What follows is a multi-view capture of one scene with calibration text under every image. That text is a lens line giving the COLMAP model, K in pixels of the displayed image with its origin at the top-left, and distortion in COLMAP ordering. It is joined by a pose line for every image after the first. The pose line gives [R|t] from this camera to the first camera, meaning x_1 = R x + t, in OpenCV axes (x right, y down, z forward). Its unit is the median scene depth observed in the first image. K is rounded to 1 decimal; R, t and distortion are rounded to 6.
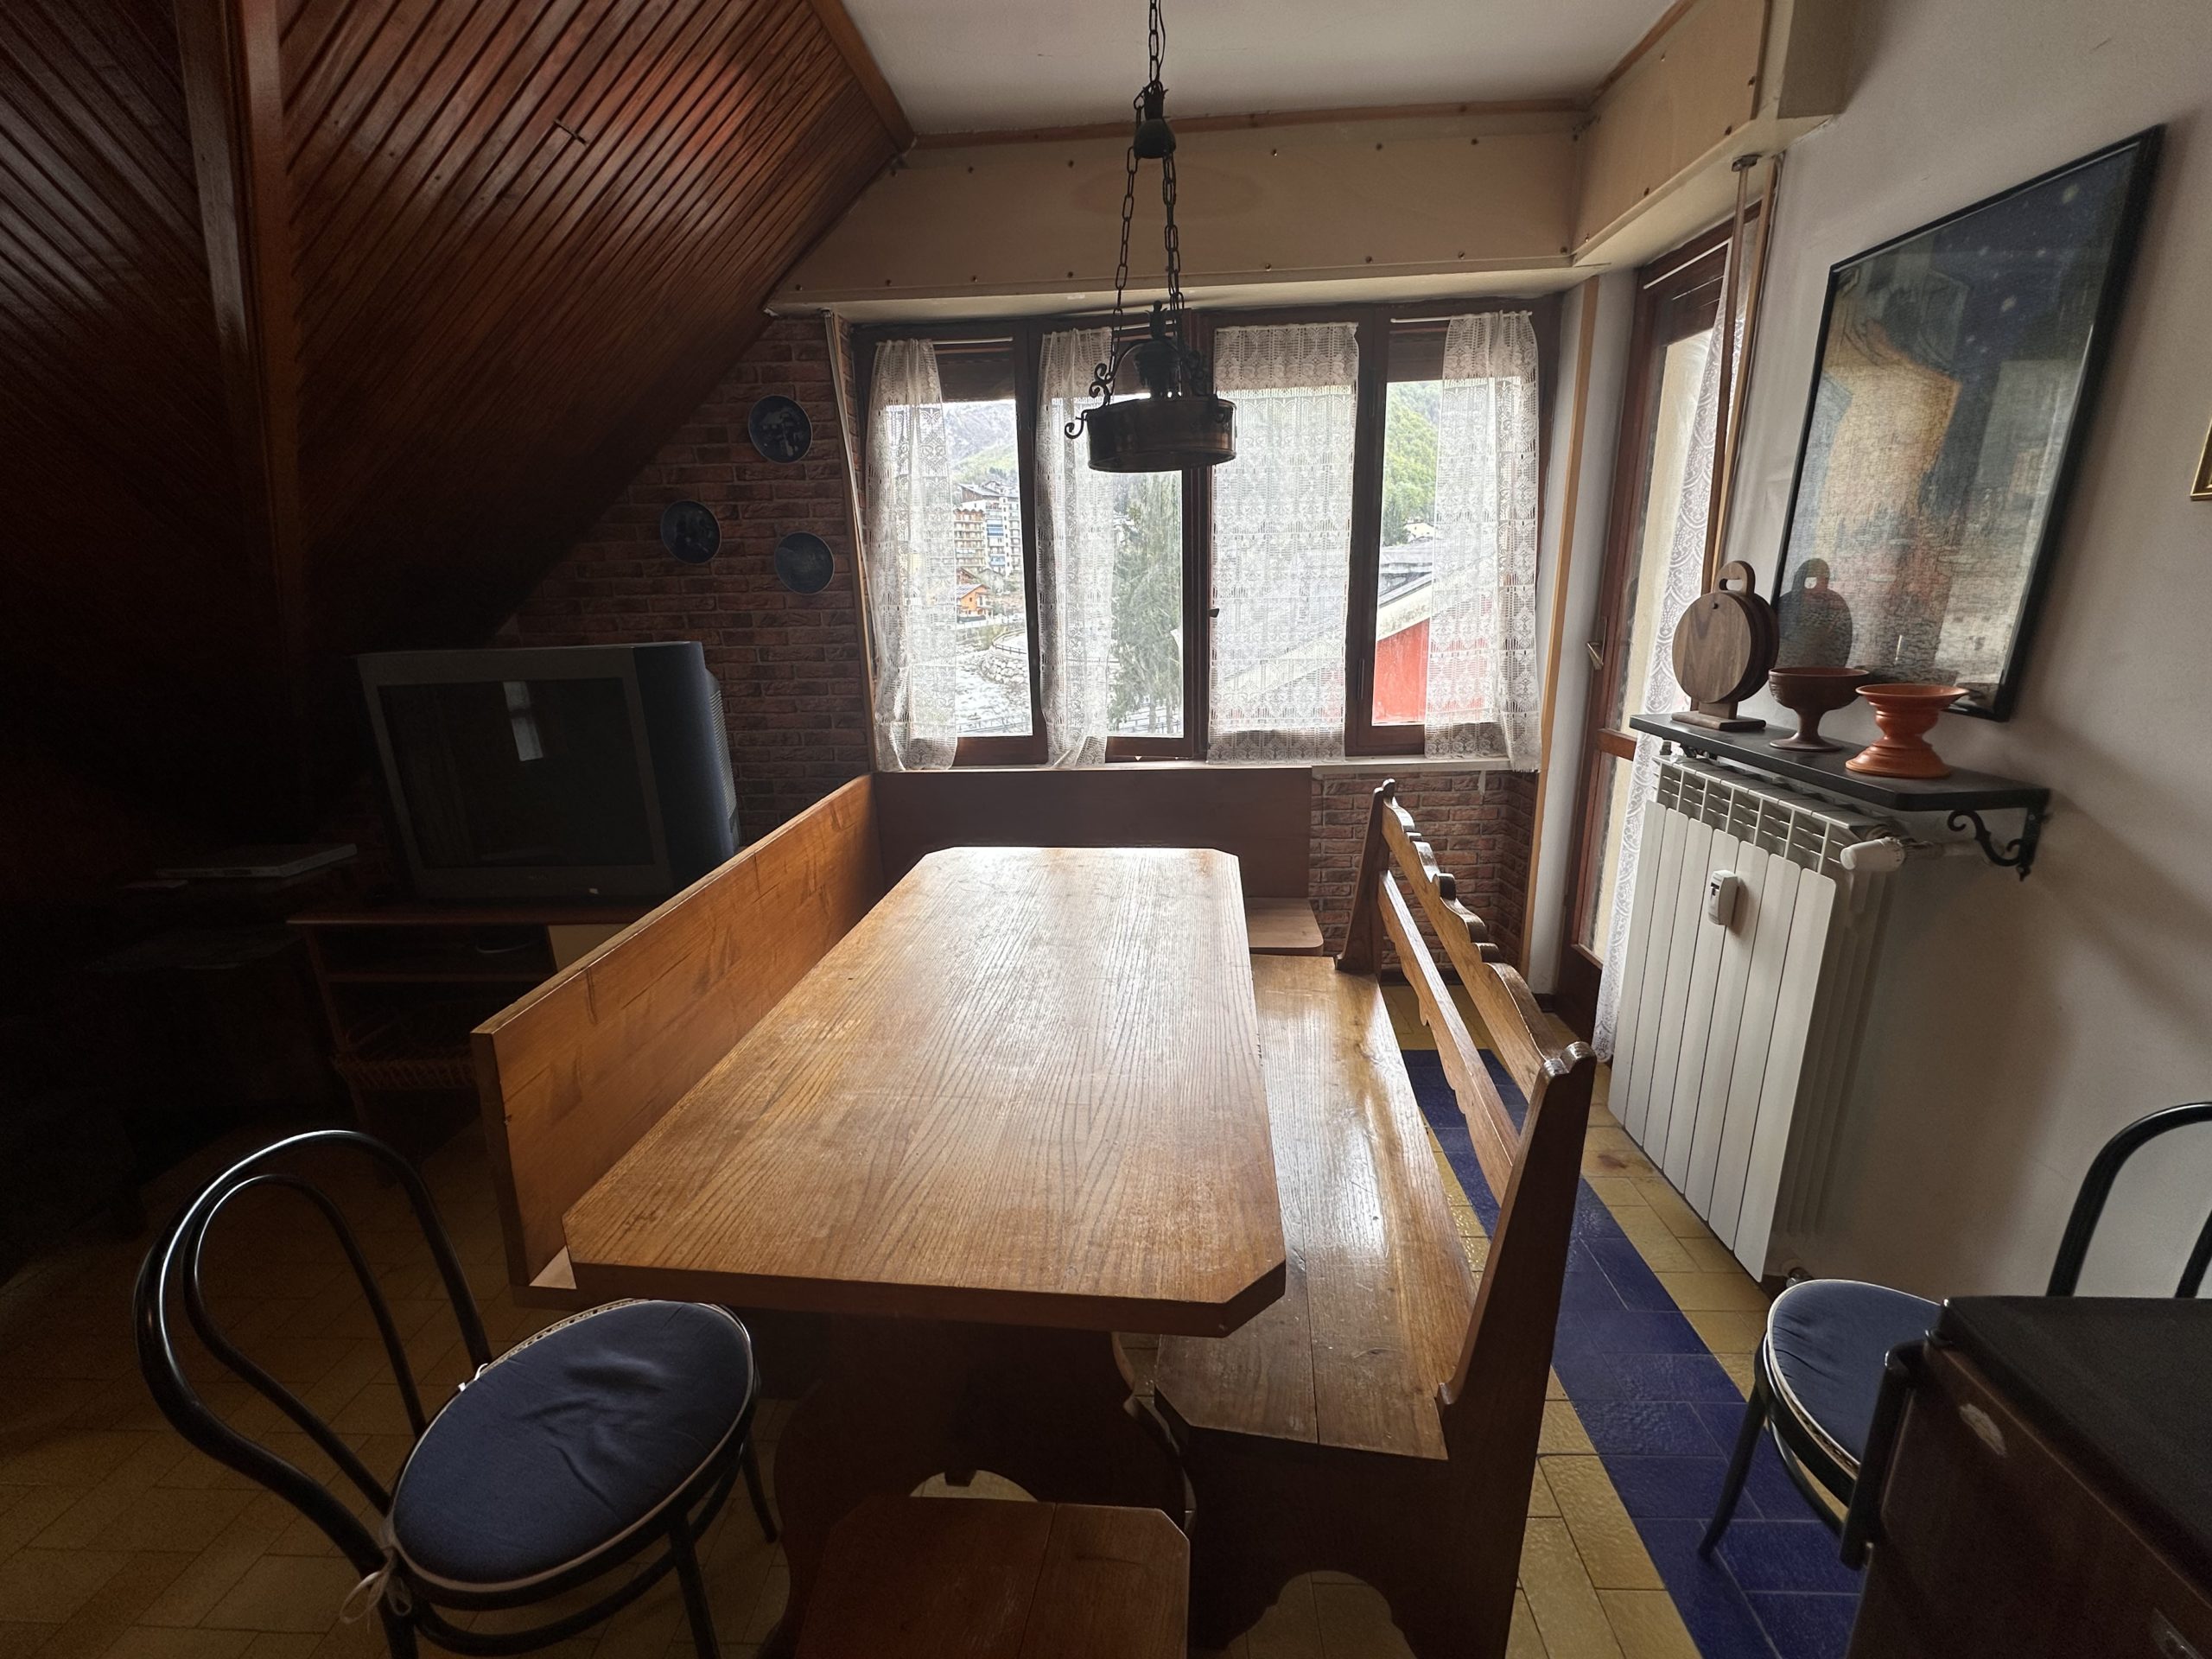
lens RADIAL K [[880.7, 0, 1106.9], [0, 880.7, 827.2], [0, 0, 1]] dist [-0.002079, 0.000364]
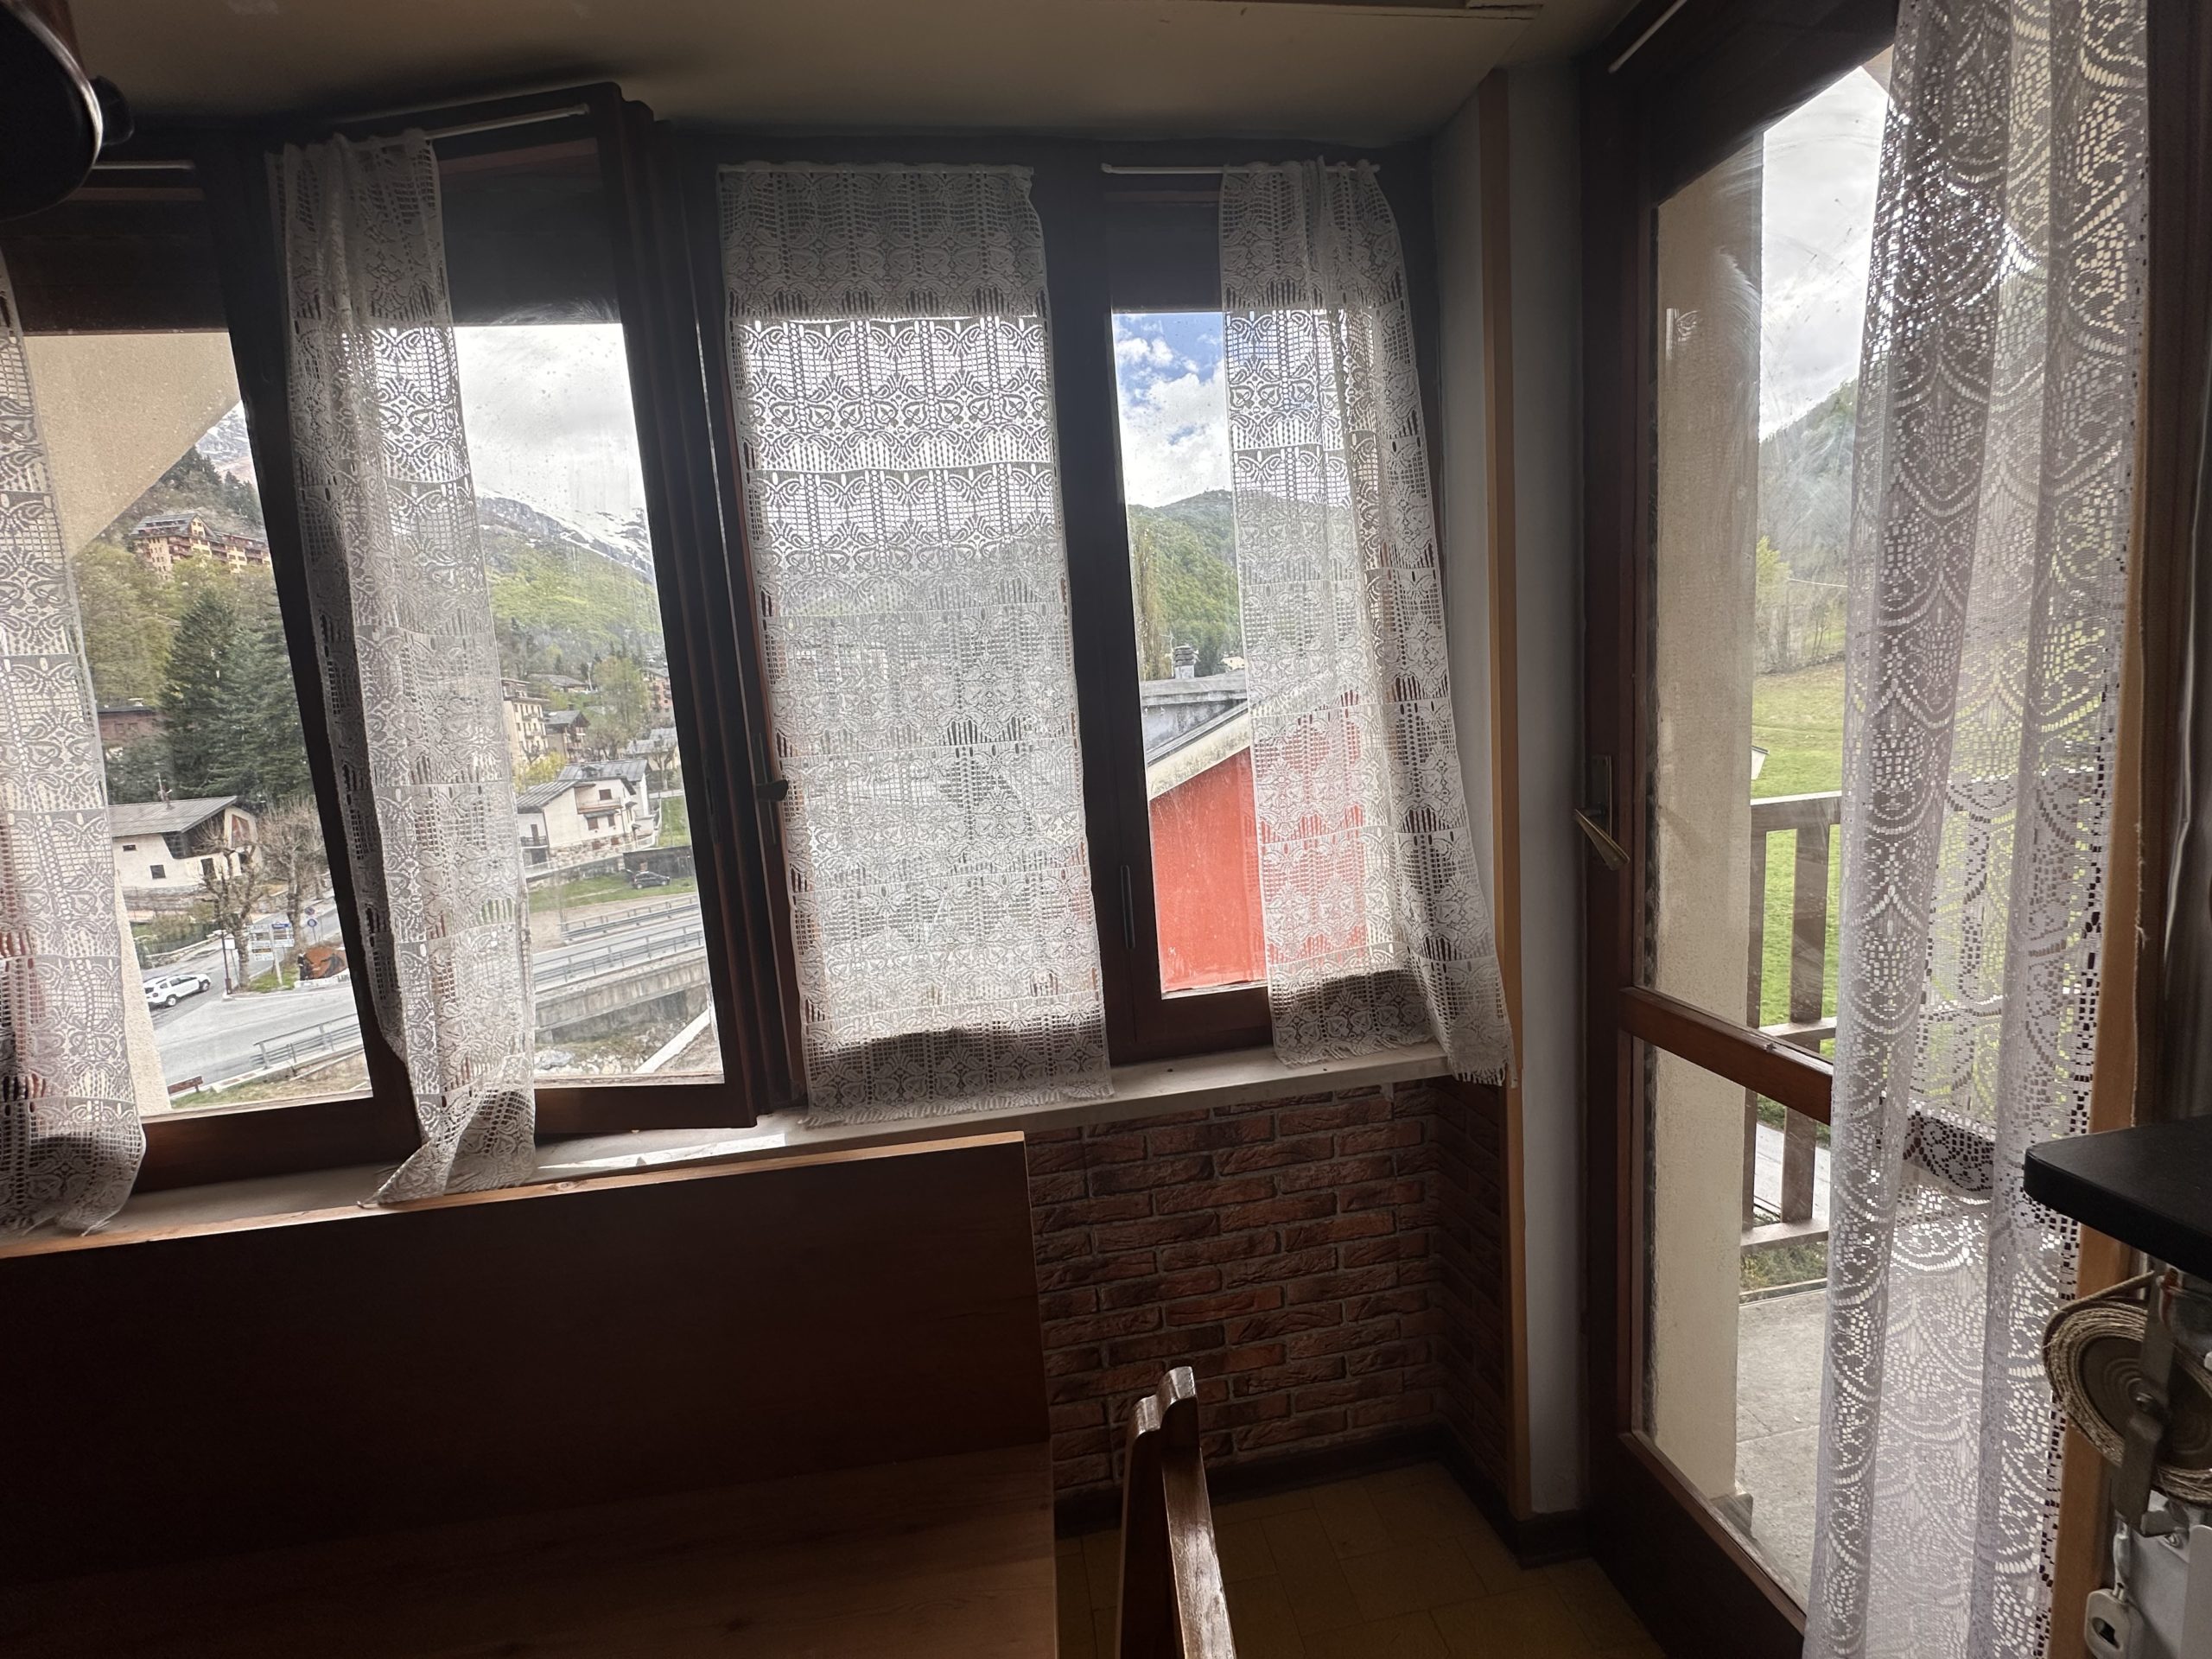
lens RADIAL K [[880.7, 0, 1106.9], [0, 880.7, 827.2], [0, 0, 1]] dist [-0.002079, 0.000364]
pose [[0.982878, -0.065012, 0.172407, 0.253983], [0.089888, 0.985970, -0.140651, -0.184753], [-0.160844, 0.153740, 0.974933, 0.682295]]
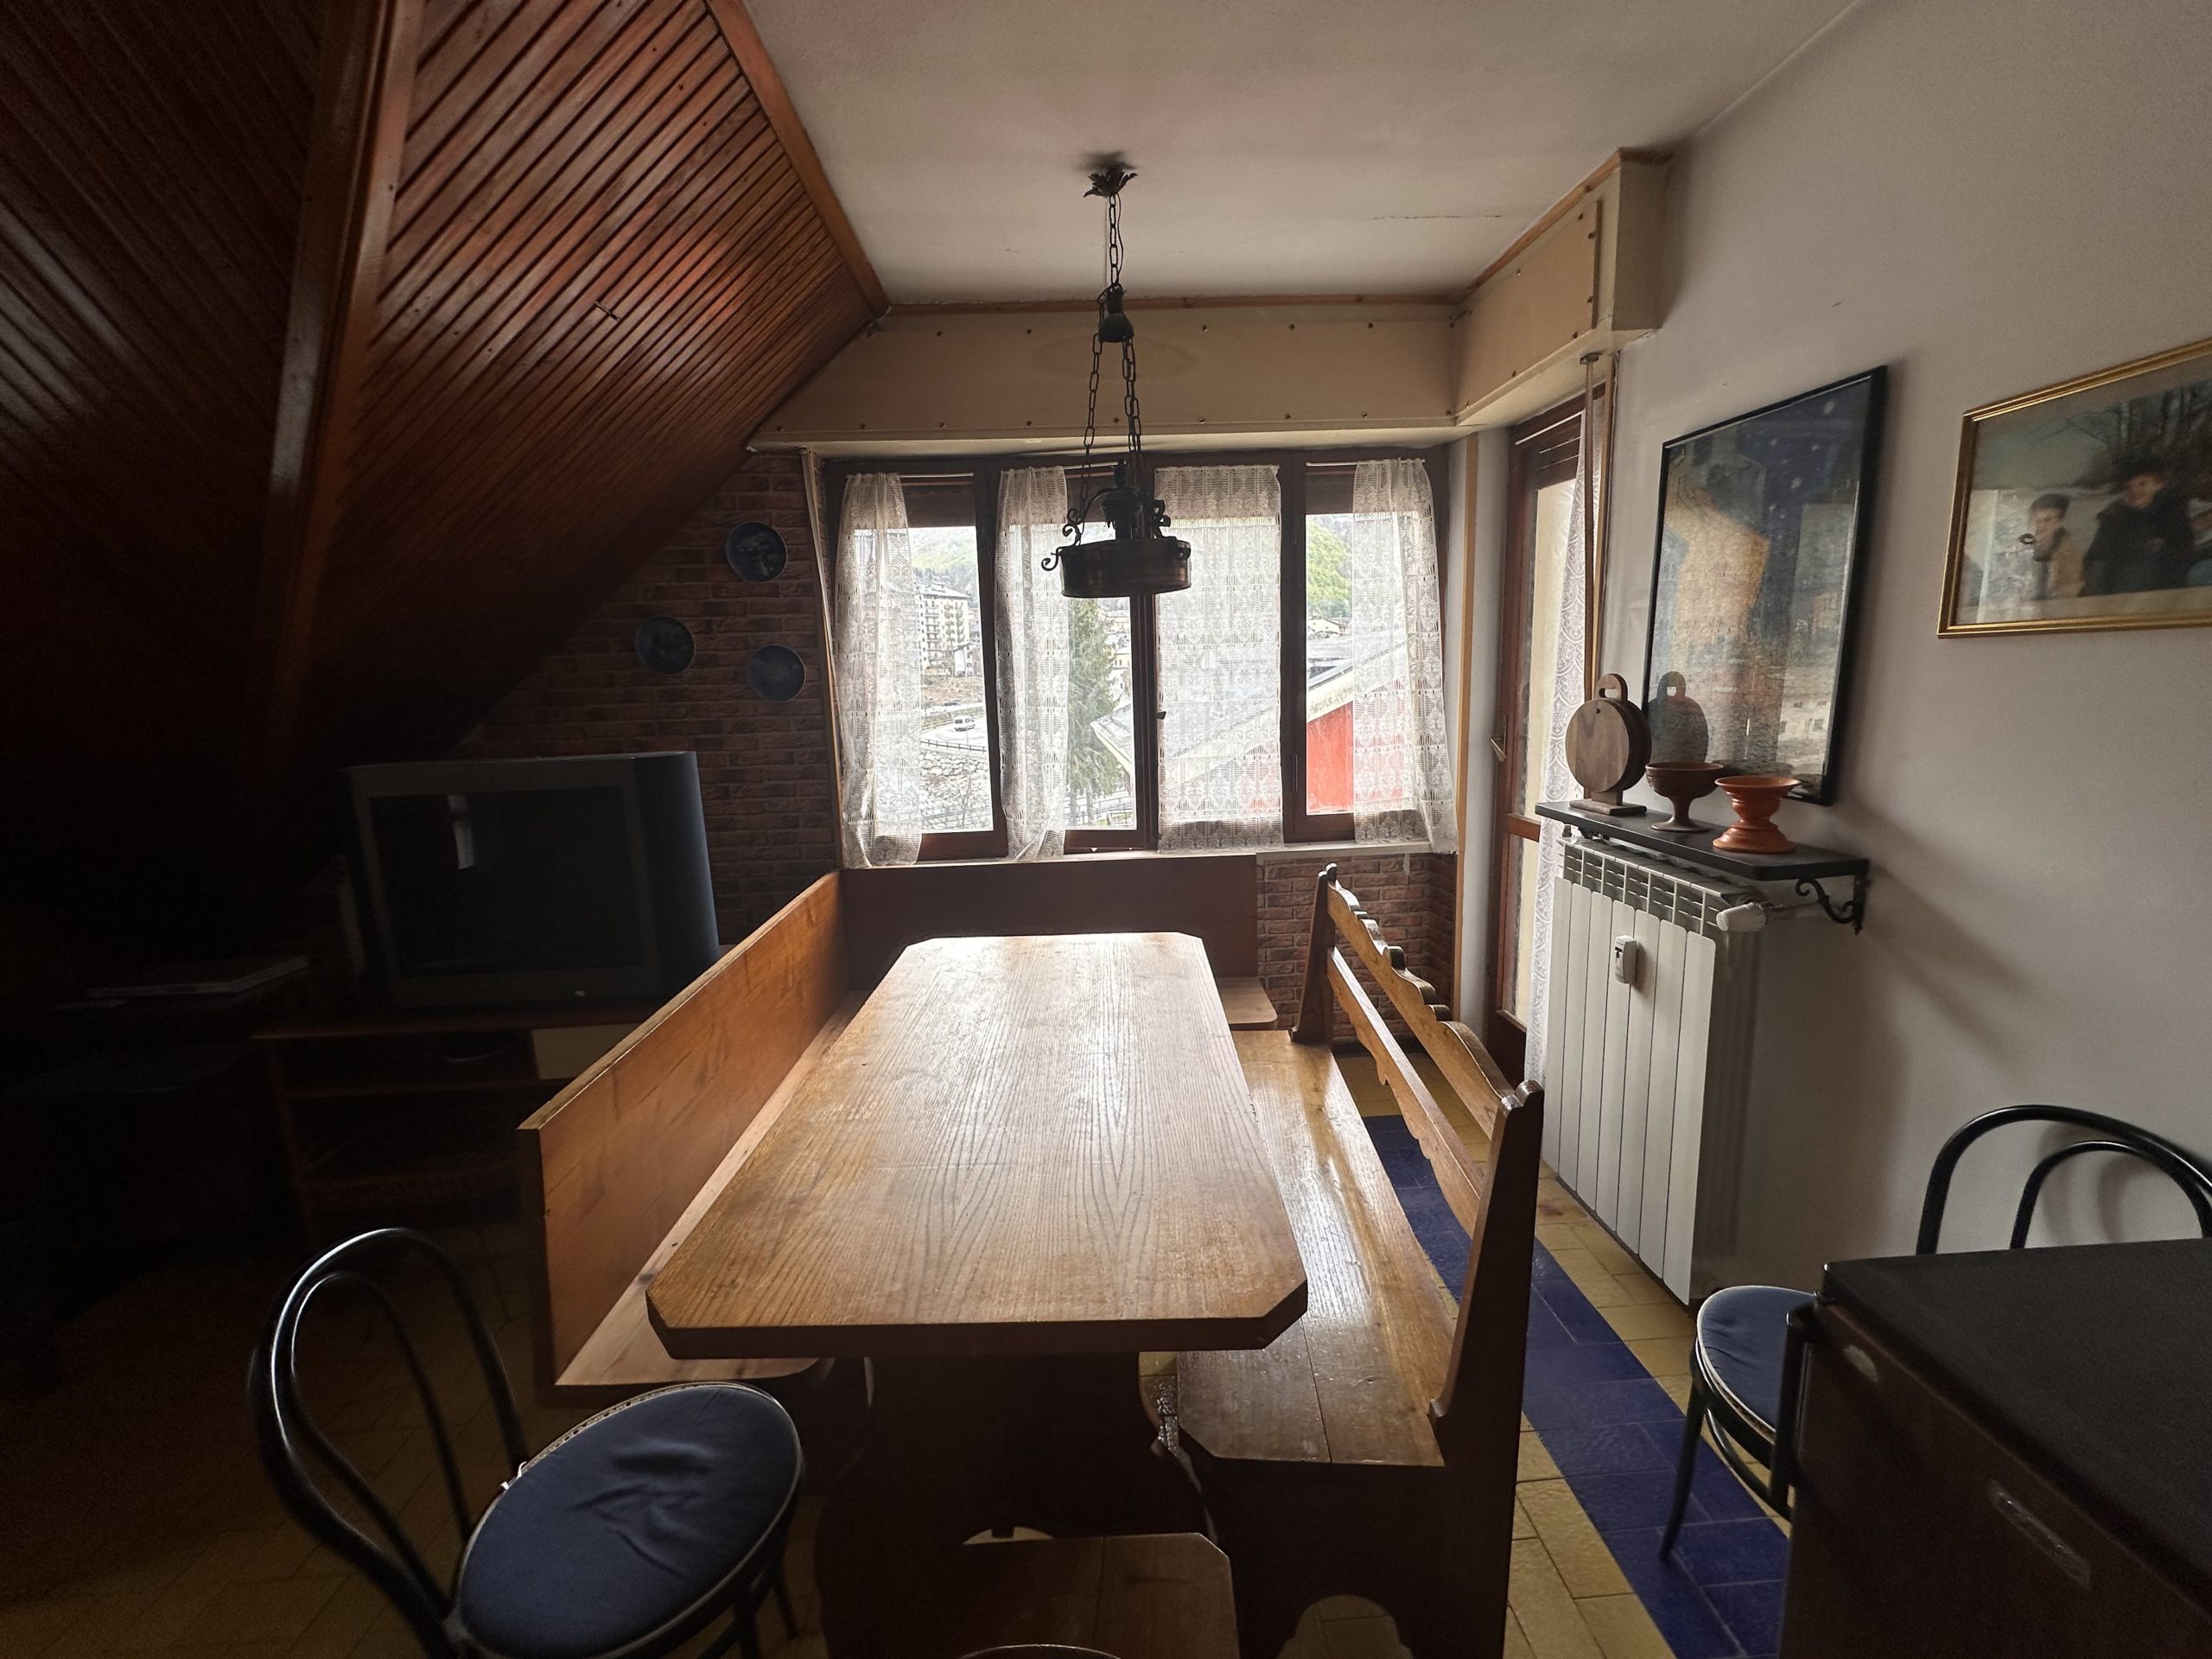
lens RADIAL K [[880.7, 0, 1106.9], [0, 880.7, 827.2], [0, 0, 1]] dist [-0.002079, 0.000364]
pose [[0.995515, -0.021534, 0.092121, -0.060611], [0.030650, 0.994643, -0.098725, 0.000266], [-0.089501, 0.101106, 0.990842, -0.076157]]
